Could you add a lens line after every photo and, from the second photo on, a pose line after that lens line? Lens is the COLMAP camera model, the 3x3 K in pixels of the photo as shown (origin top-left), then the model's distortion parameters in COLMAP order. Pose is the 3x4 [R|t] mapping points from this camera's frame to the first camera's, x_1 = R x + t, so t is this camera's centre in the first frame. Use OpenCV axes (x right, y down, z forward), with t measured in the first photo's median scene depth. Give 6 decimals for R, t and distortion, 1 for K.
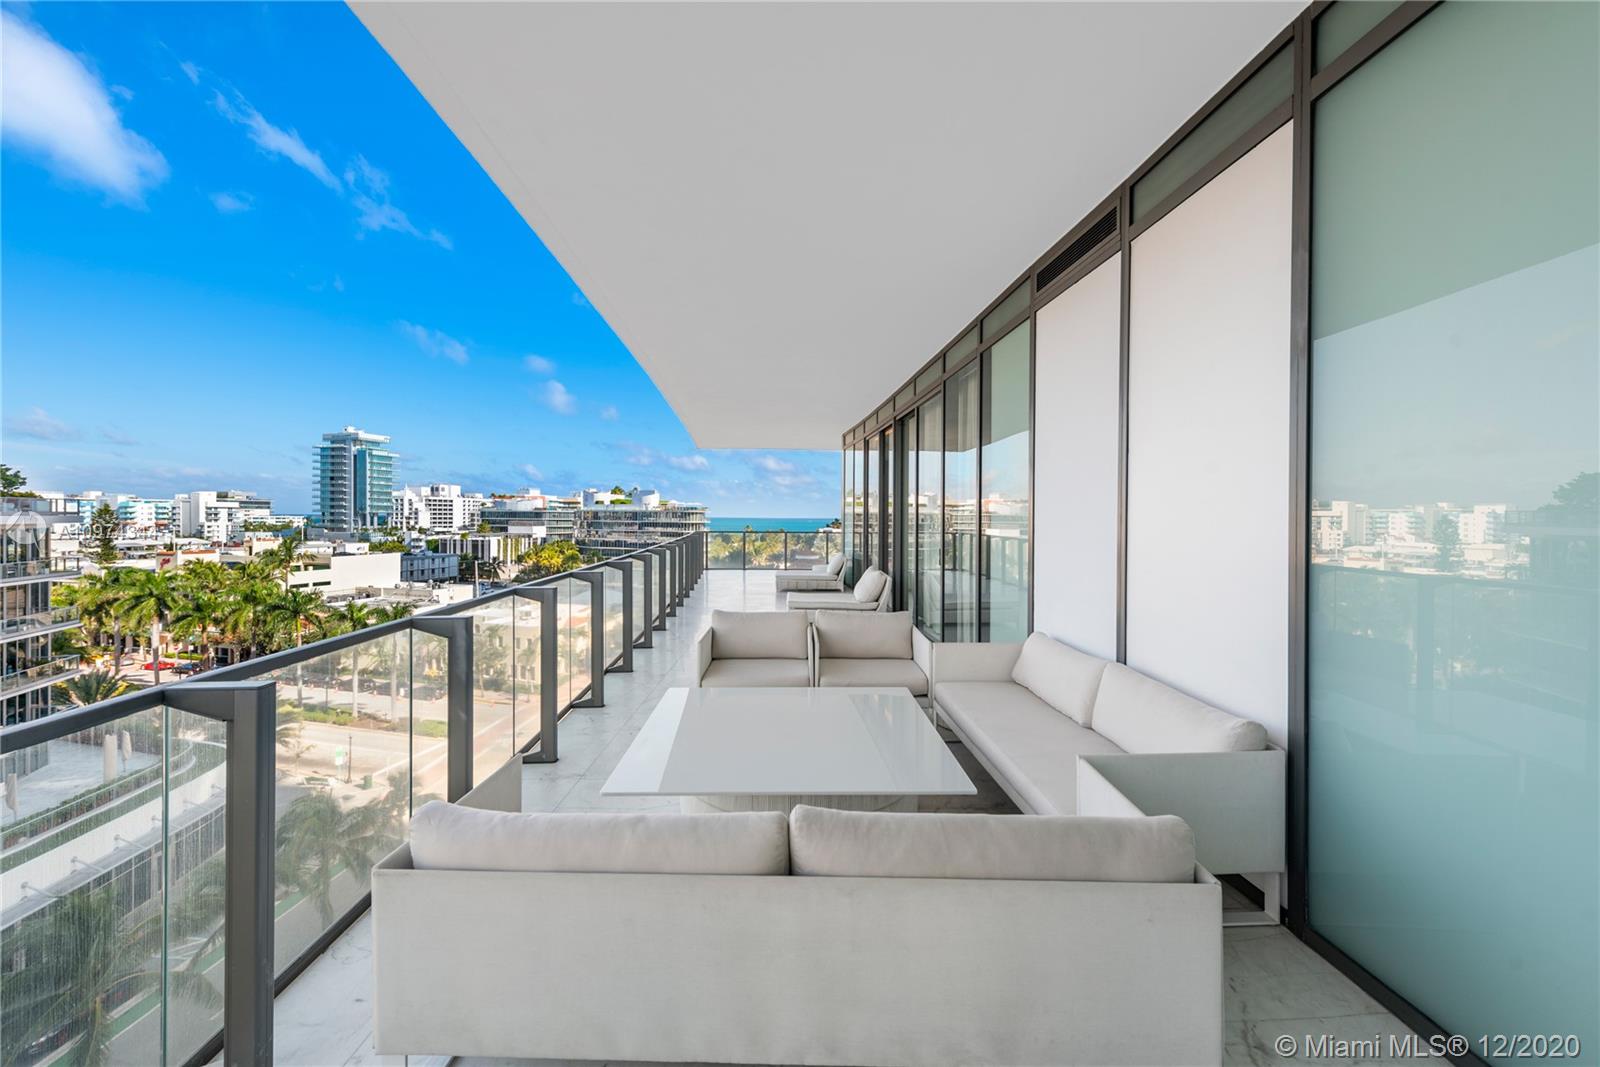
lens RADIAL K [[636.3, 0, 806.7], [0, 636.3, 528.1], [0, 0, 1]] dist [0.012888, -0.003004]
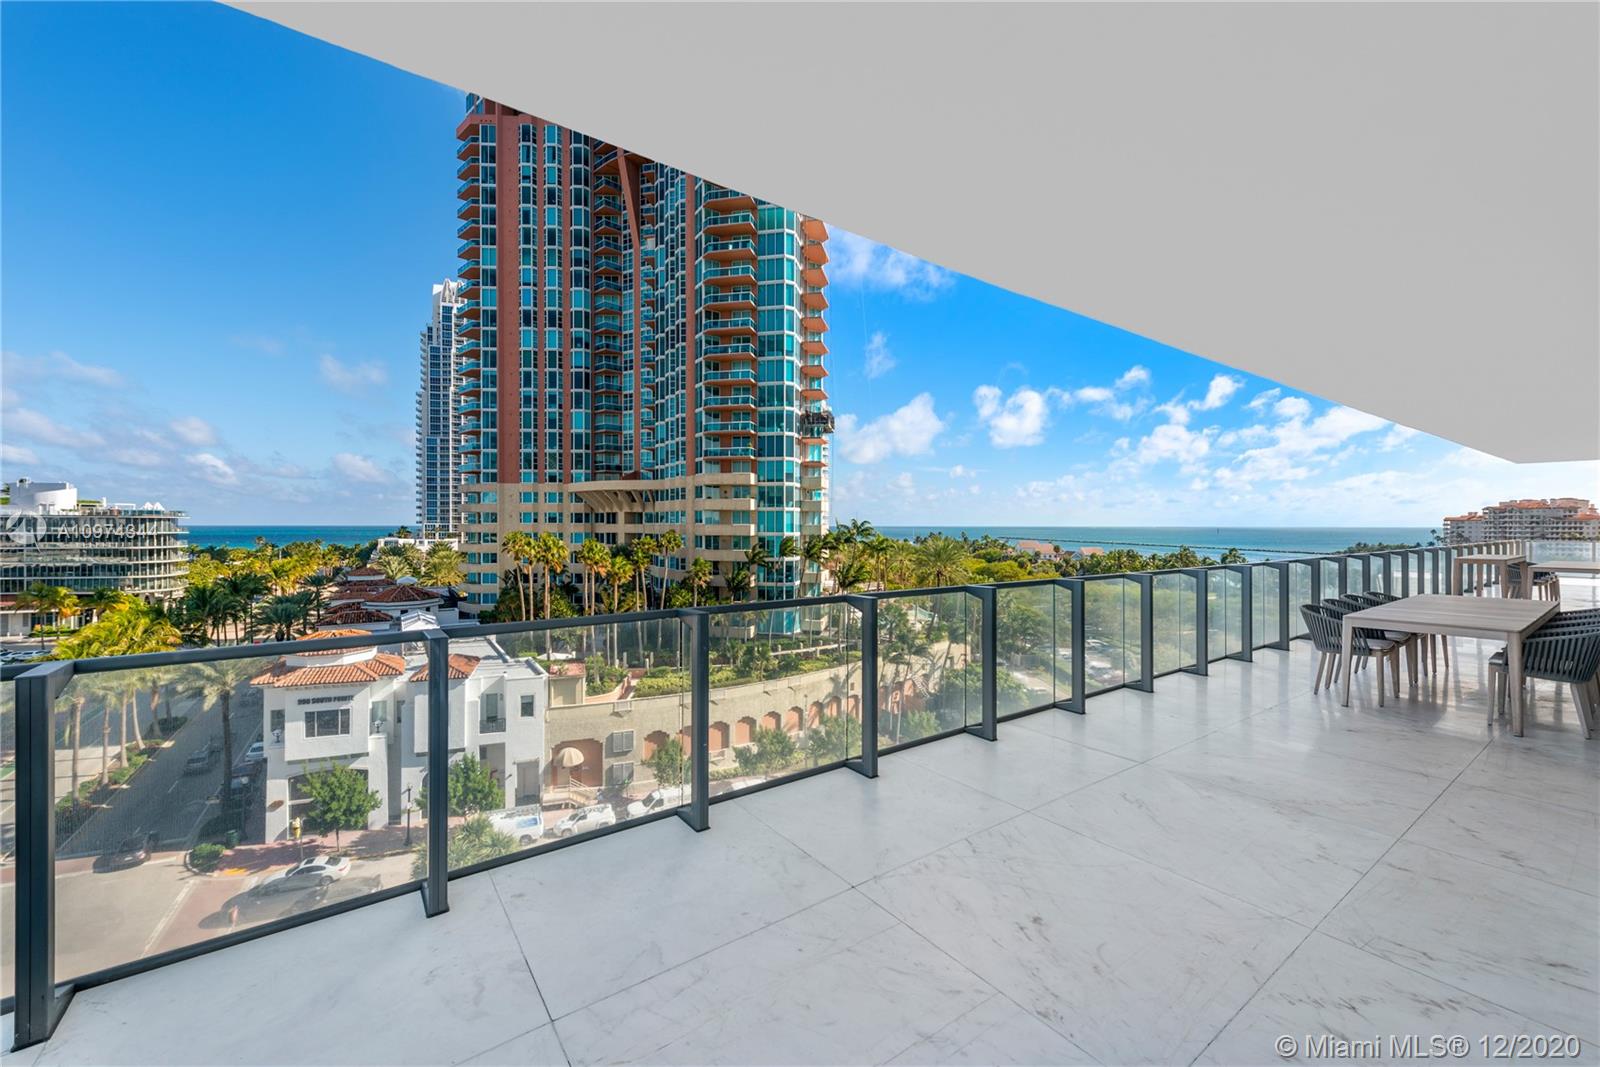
lens RADIAL K [[636.3, 0, 800.8], [0, 636.3, 528.0], [0, 0, 1]] dist [0.012888, -0.003004]
pose [[0.819418, -0.009085, 0.573124, -0.007957], [0.014803, 0.999876, -0.005314, -0.001047], [-0.573005, 0.012838, 0.819451, 0.058846]]
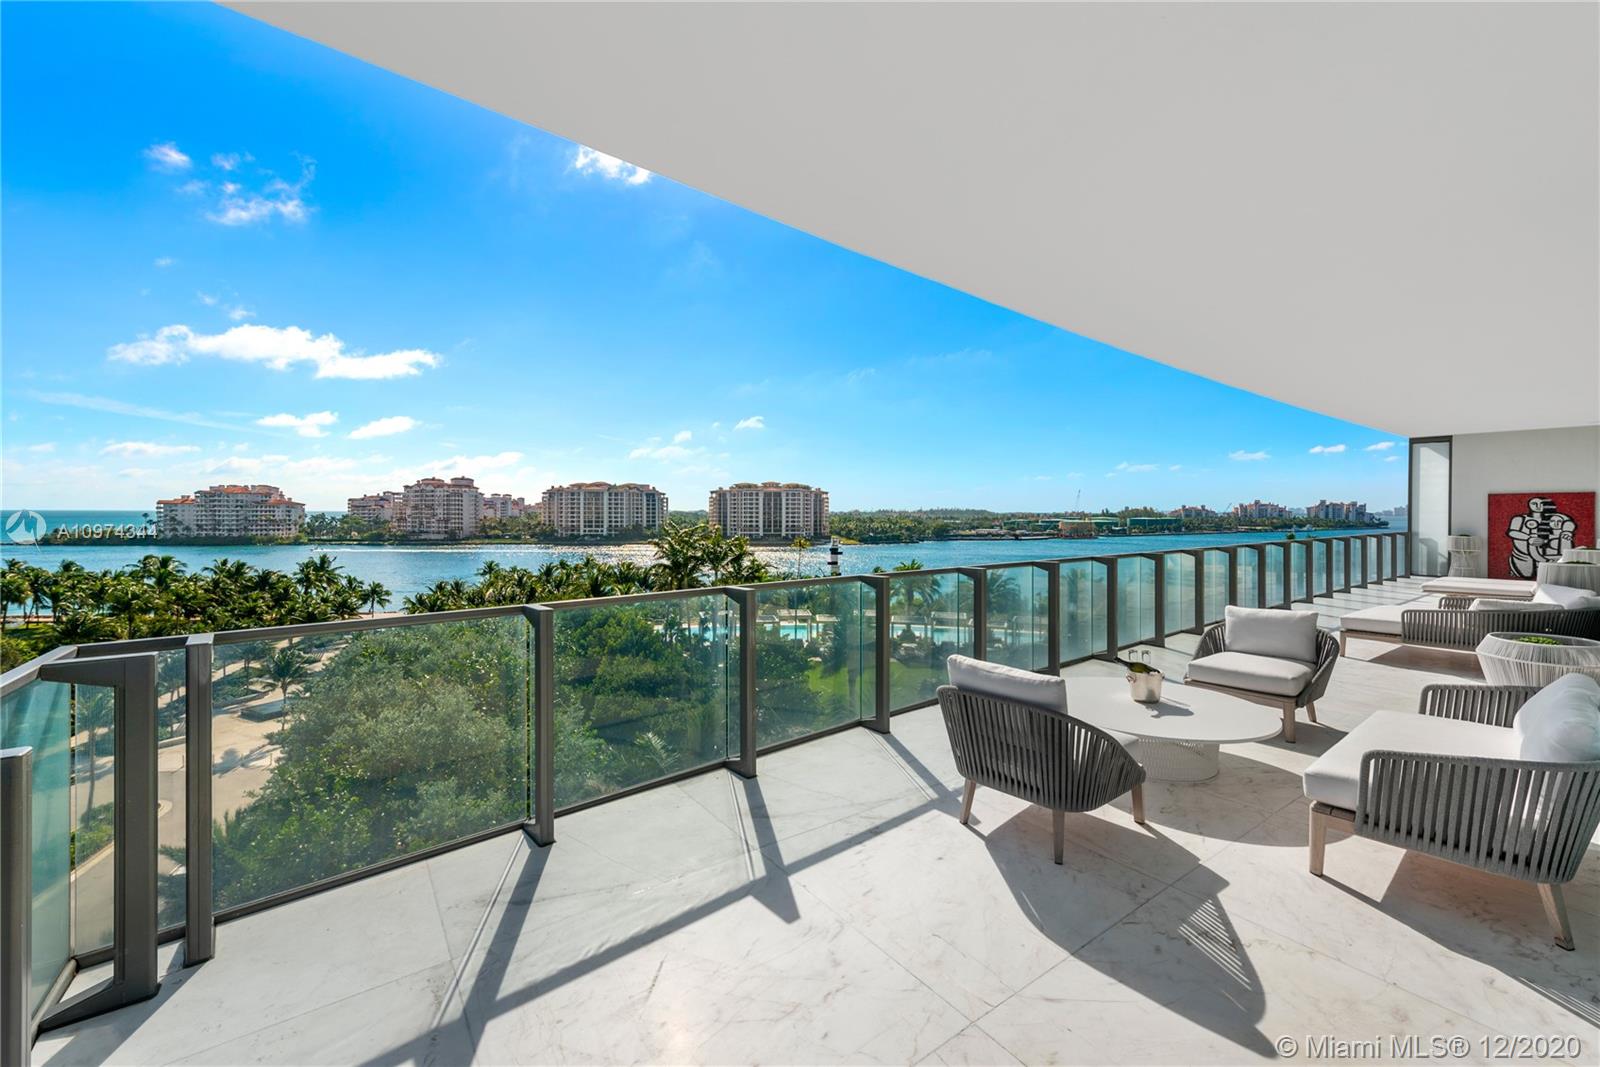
lens RADIAL K [[636.3, 0, 800.4], [0, 636.3, 518.2], [0, 0, 1]] dist [0.012888, -0.003004]
pose [[-0.573206, -0.017833, 0.819217, 0.060335], [0.006017, 0.999645, 0.025971, -0.000713], [-0.819389, 0.019816, -0.572895, 0.069219]]
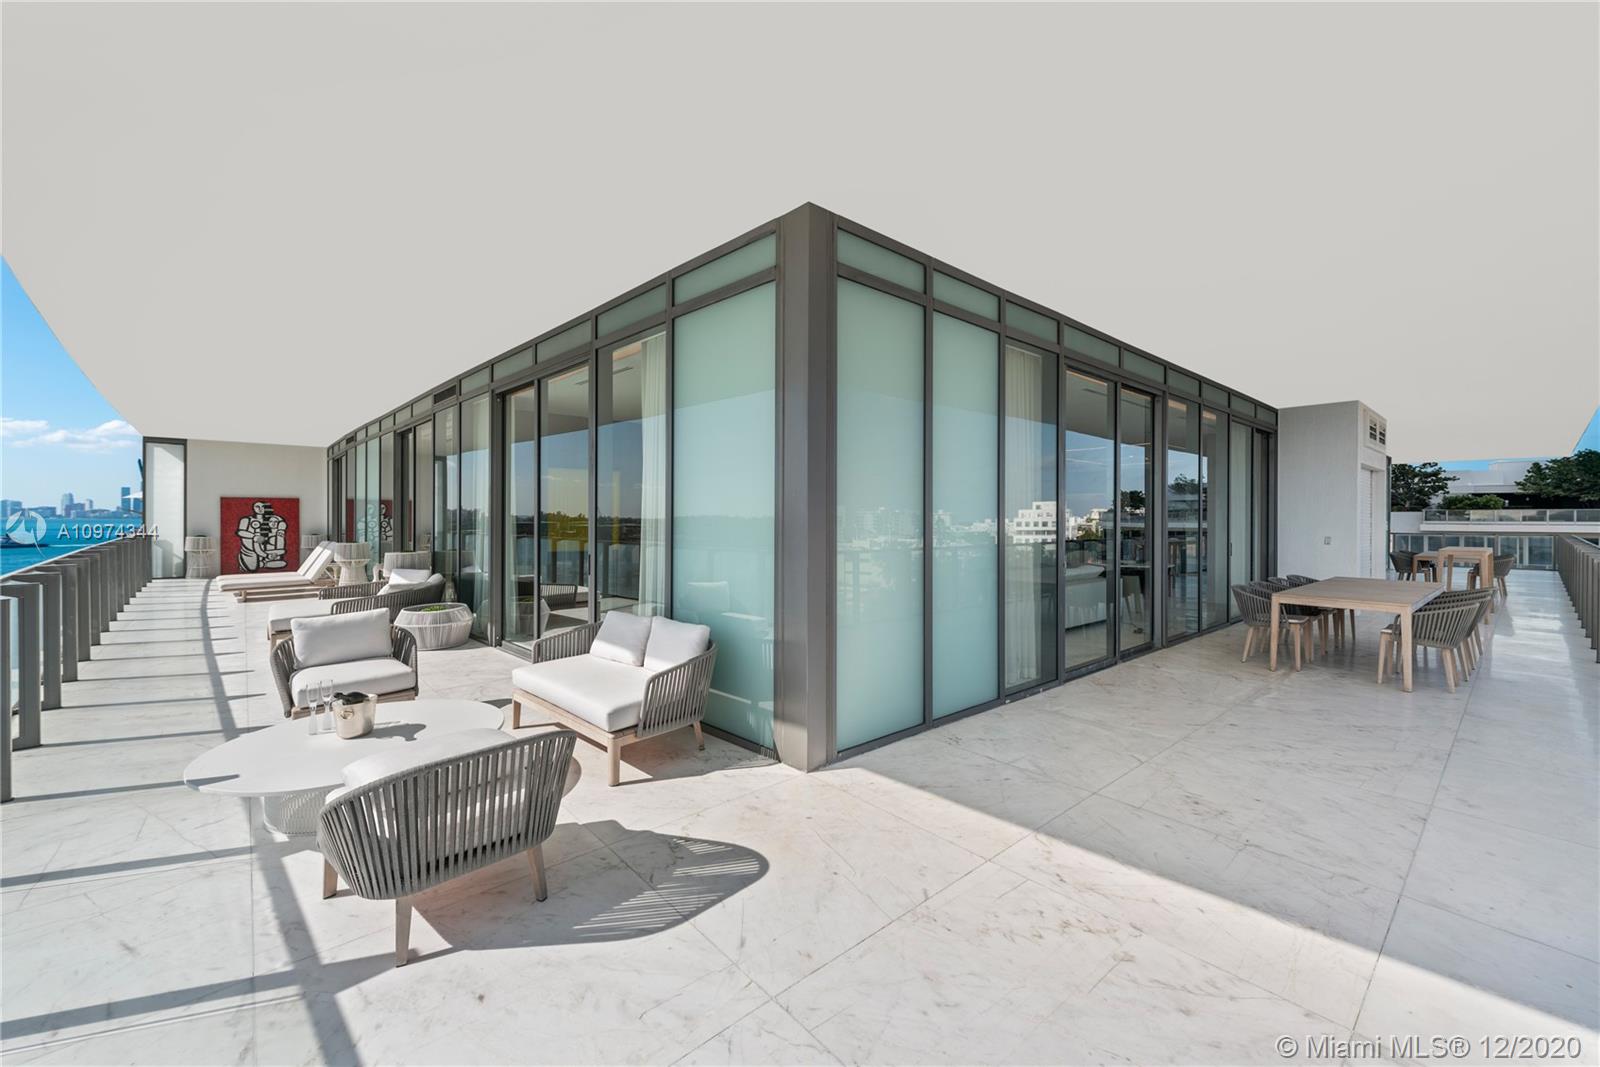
lens RADIAL K [[636.3, 0, 804.1], [0, 636.3, 526.2], [0, 0, 1]] dist [0.012888, -0.003004]
pose [[-0.759391, -0.002217, -0.650630, 0.108917], [-0.020213, 0.999592, 0.020186, -0.000073], [0.650320, 0.028481, -0.759126, 0.070434]]
